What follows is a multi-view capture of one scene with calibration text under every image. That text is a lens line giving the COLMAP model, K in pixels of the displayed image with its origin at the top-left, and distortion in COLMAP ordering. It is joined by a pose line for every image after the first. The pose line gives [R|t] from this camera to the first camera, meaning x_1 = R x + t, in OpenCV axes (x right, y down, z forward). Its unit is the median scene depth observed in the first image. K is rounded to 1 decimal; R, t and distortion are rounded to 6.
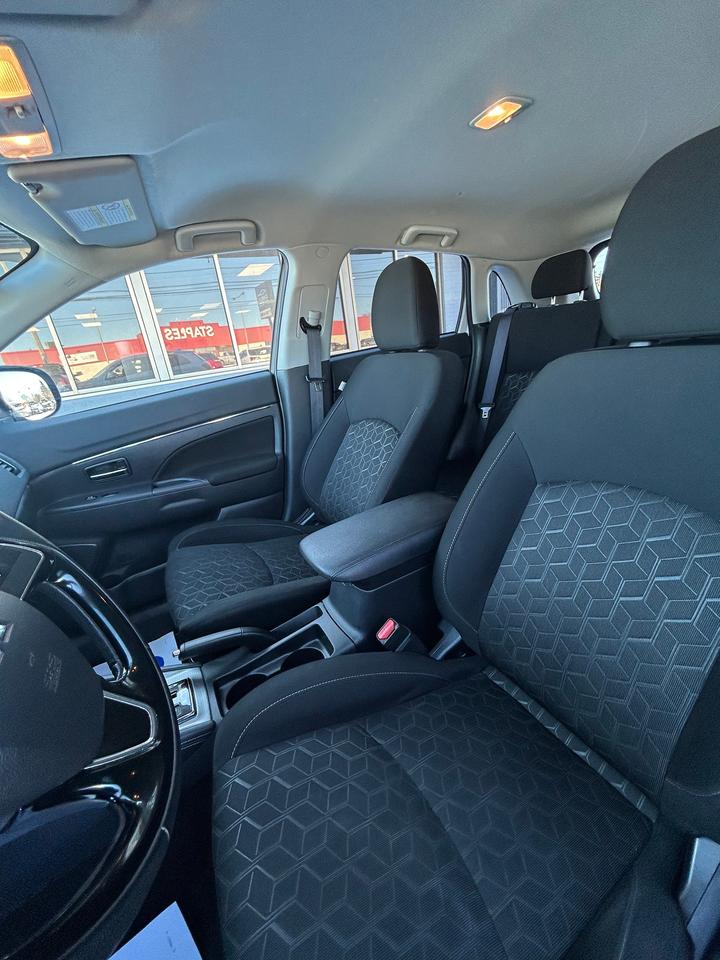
lens RADIAL K [[382.9, 0, 359.0], [0, 382.9, 477.3], [0, 0, 1]] dist [0.000199, 0.000121]
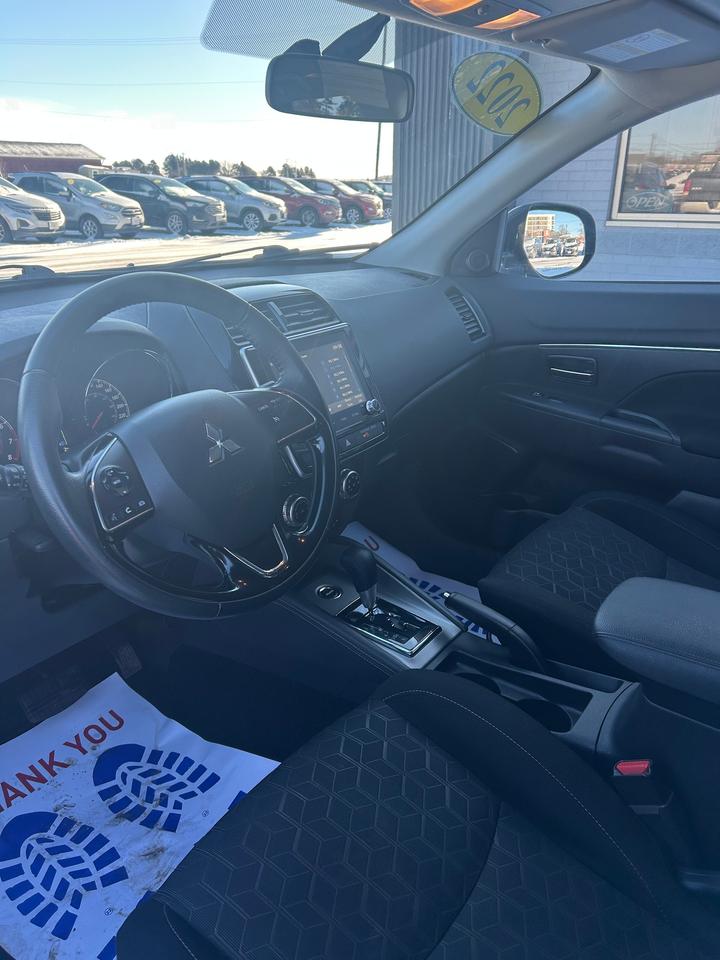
lens RADIAL K [[712.2, 0, 368.8], [0, 712.2, 478.4], [0, 0, 1]] dist [0.076990, -0.087512]
pose [[0.421461, 0.461151, -0.780840, 0.353736], [-0.362488, 0.874938, 0.321069, -0.136438], [0.831248, 0.147727, 0.535914, -0.025813]]
